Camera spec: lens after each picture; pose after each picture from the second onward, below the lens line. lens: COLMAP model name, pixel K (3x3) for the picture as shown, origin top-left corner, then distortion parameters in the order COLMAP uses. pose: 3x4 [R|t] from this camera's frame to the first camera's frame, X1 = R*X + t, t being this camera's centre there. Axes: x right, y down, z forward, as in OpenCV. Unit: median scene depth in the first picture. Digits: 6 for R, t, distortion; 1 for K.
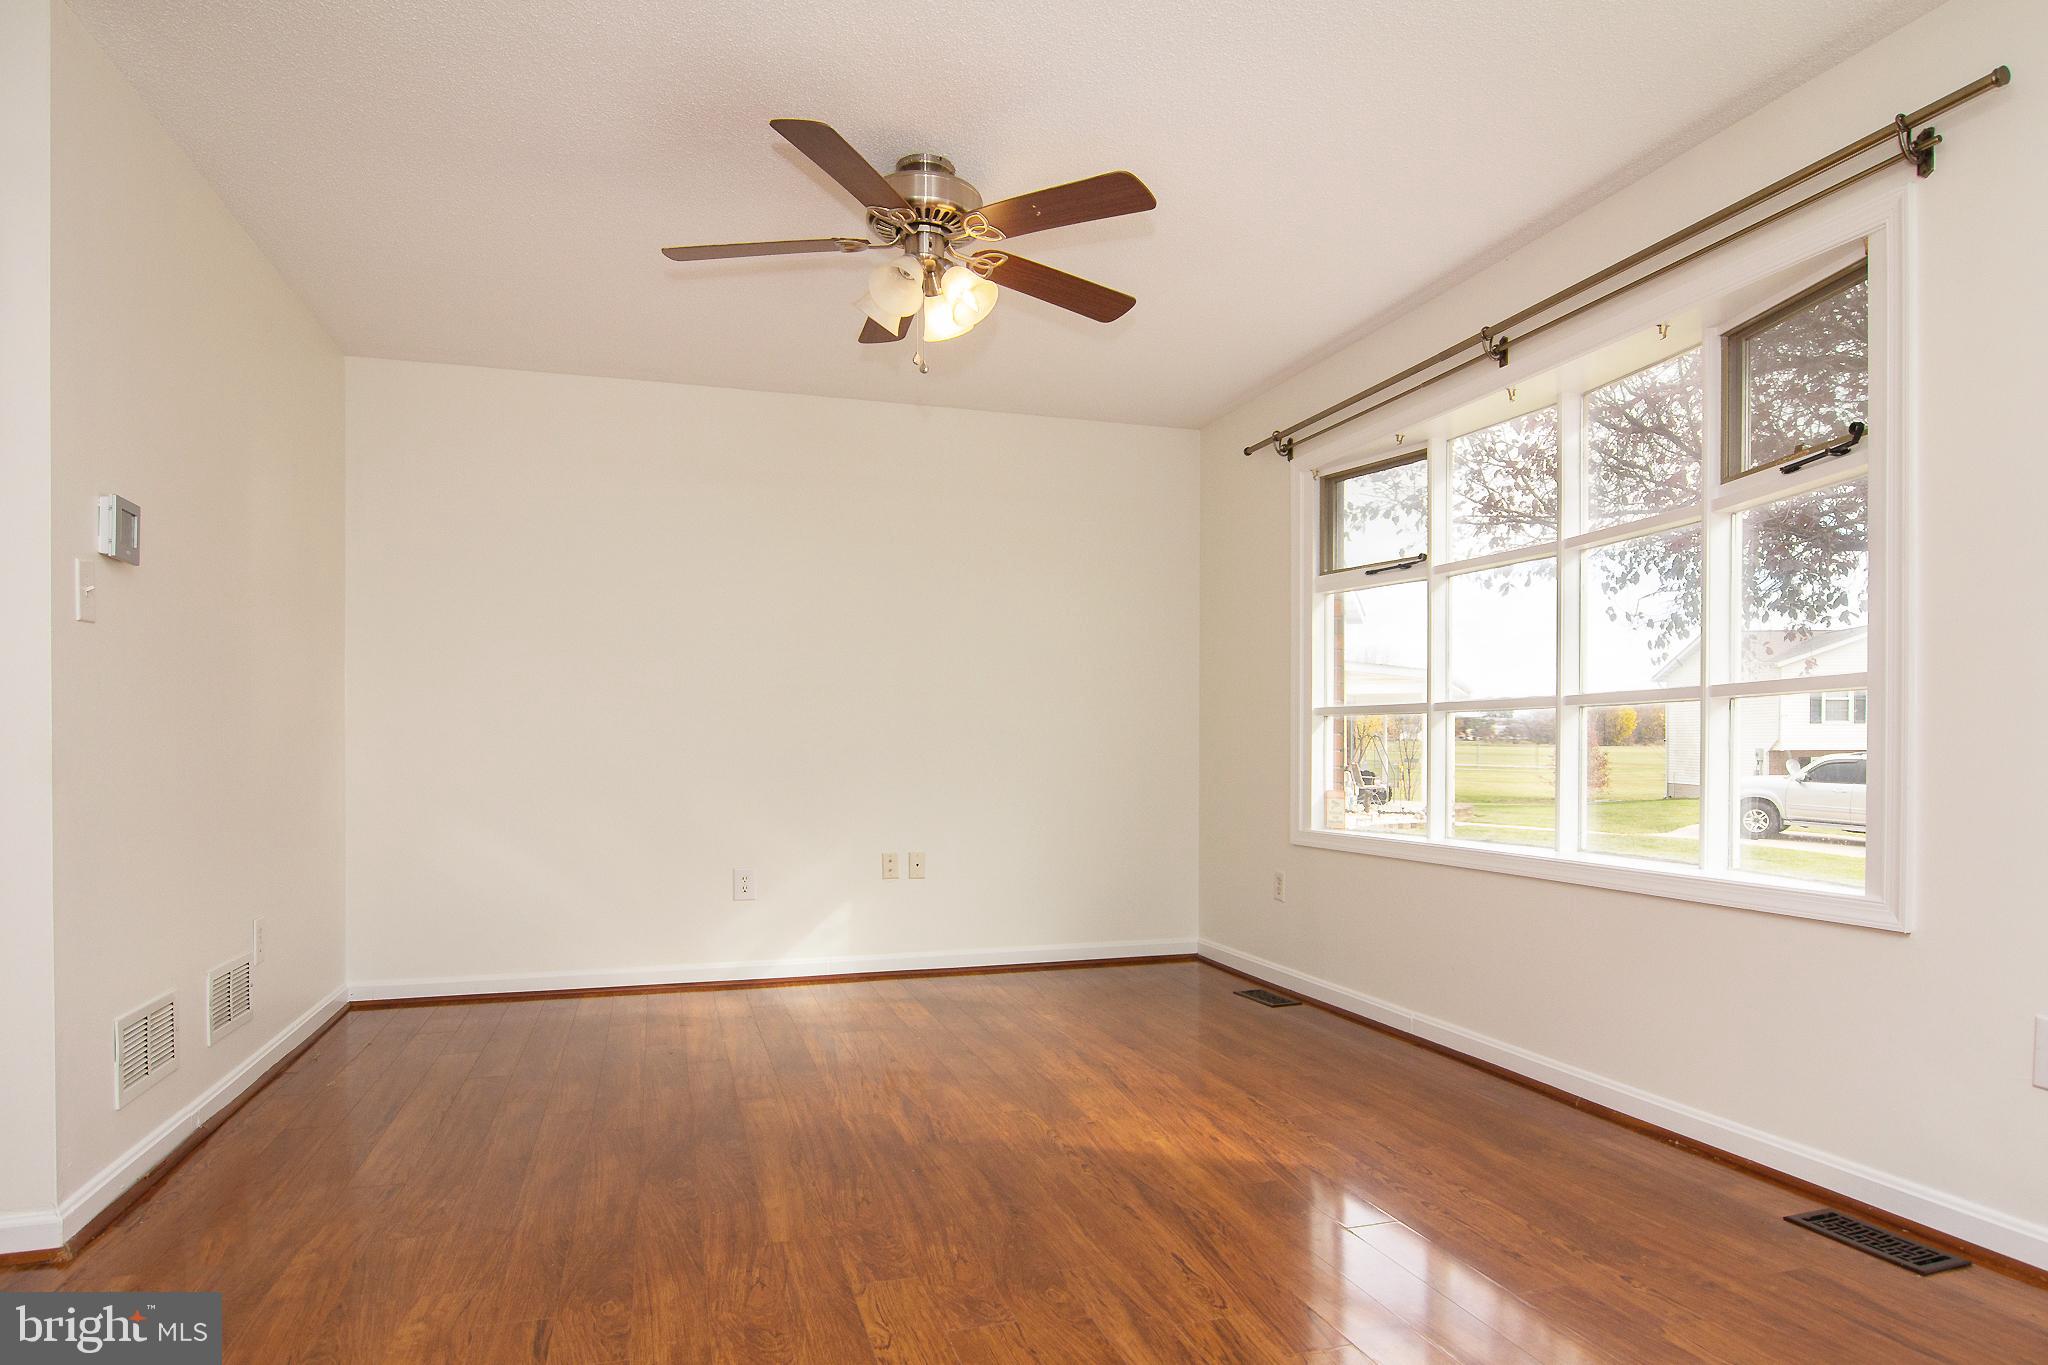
lens RADIAL K [[1210.5, 0, 1019.2], [0, 1210.5, 706.7], [0, 0, 1]] dist [-0.020516, -0.001237]
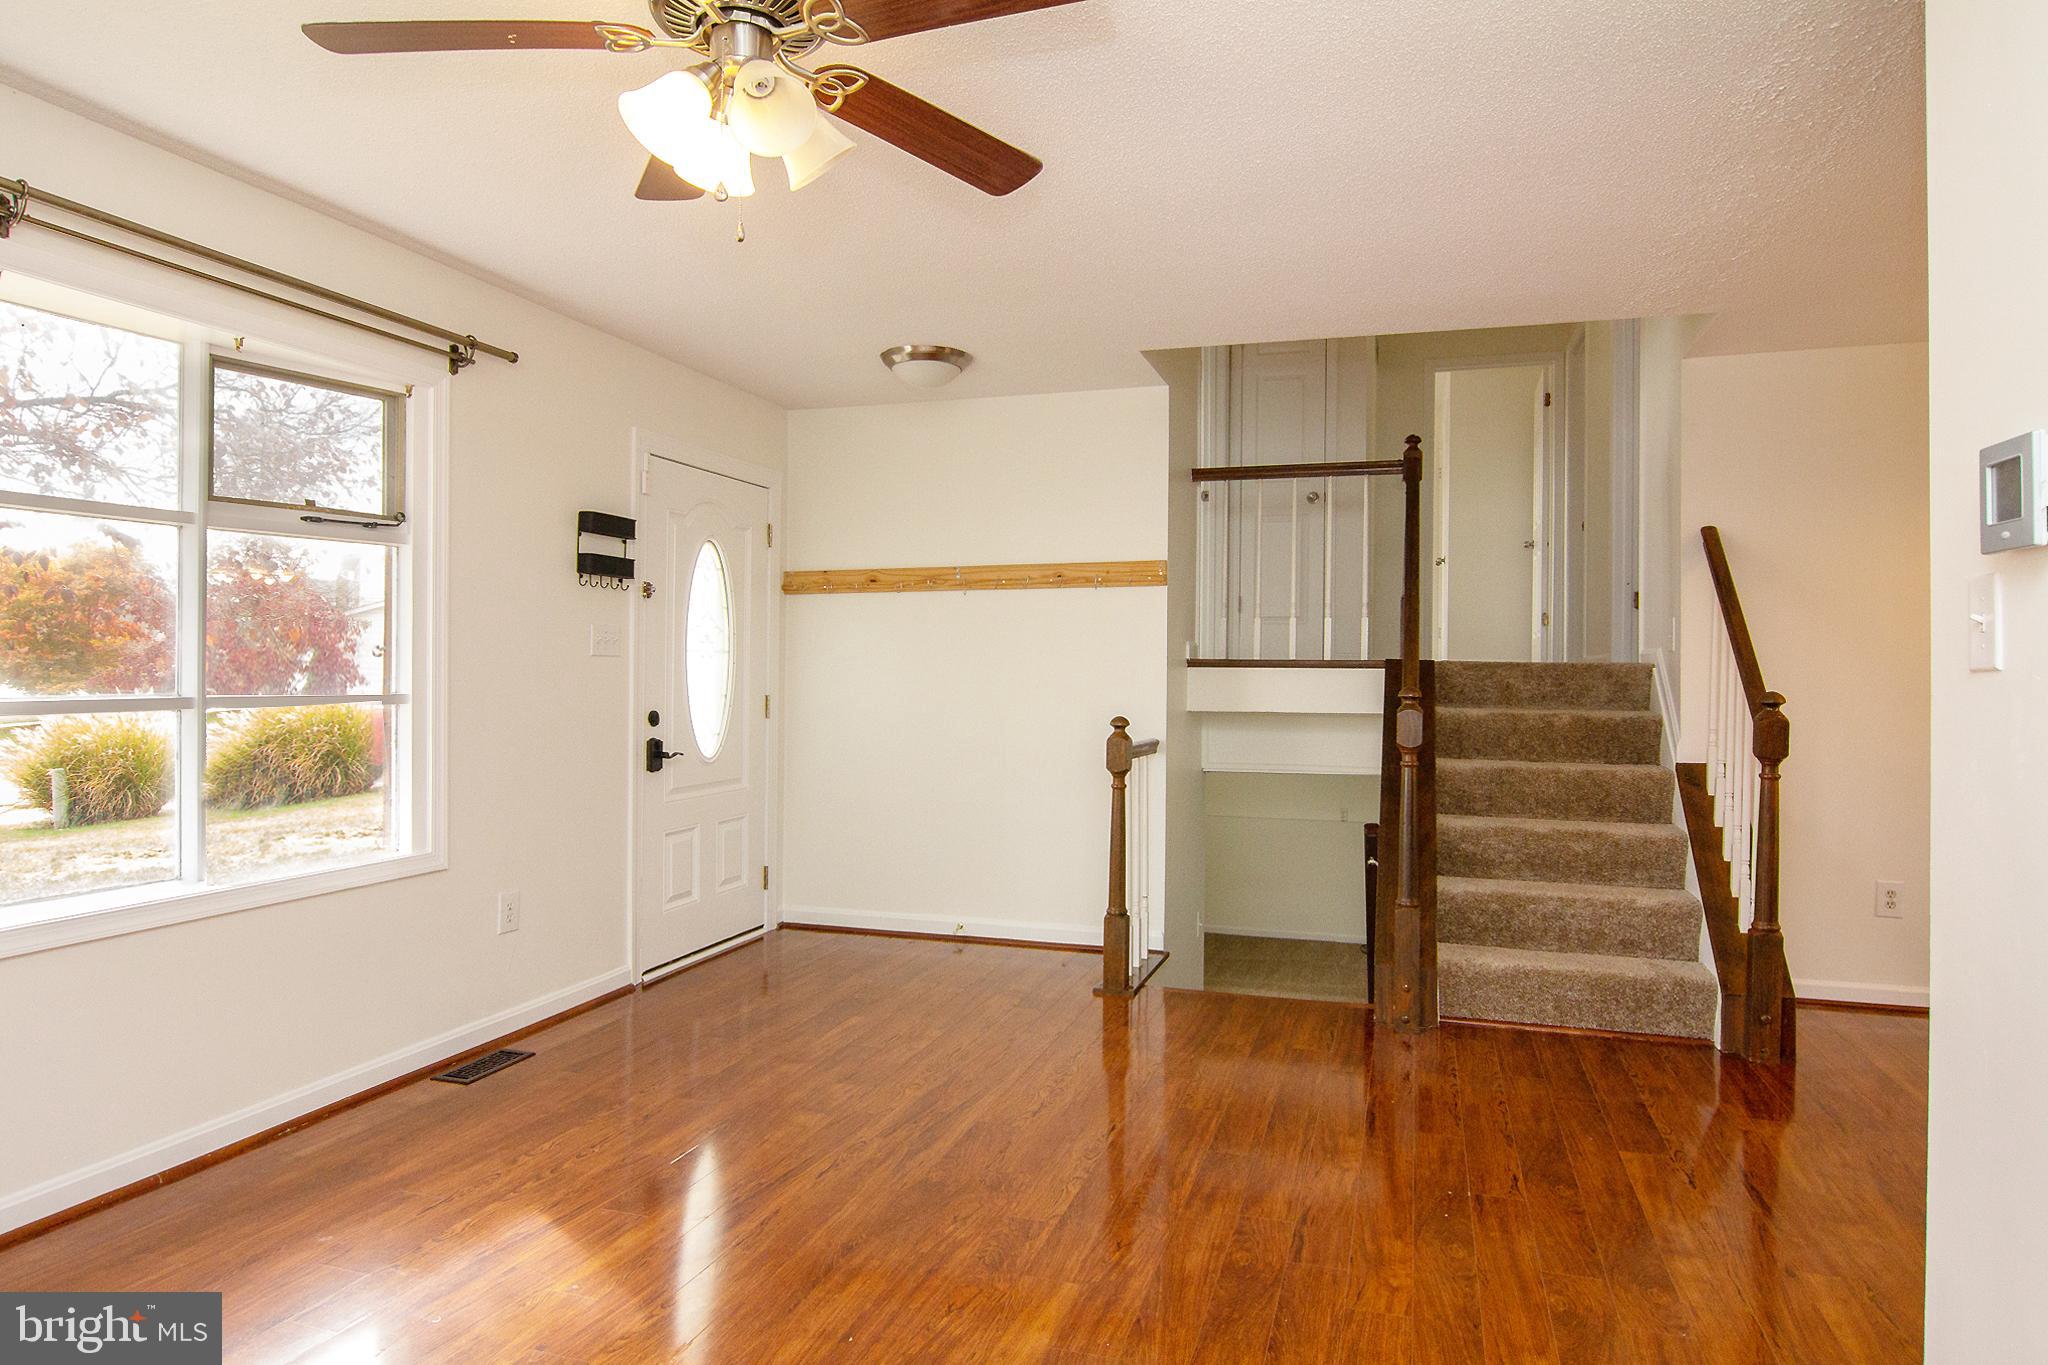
lens RADIAL K [[1210.5, 0, 1019.2], [0, 1210.5, 706.7], [0, 0, 1]] dist [-0.020516, -0.001237]
pose [[-0.823268, -0.024504, 0.567123, -0.748771], [-0.028247, 0.999599, 0.002185, -0.046079], [-0.566949, -0.014221, -0.823630, 1.927676]]
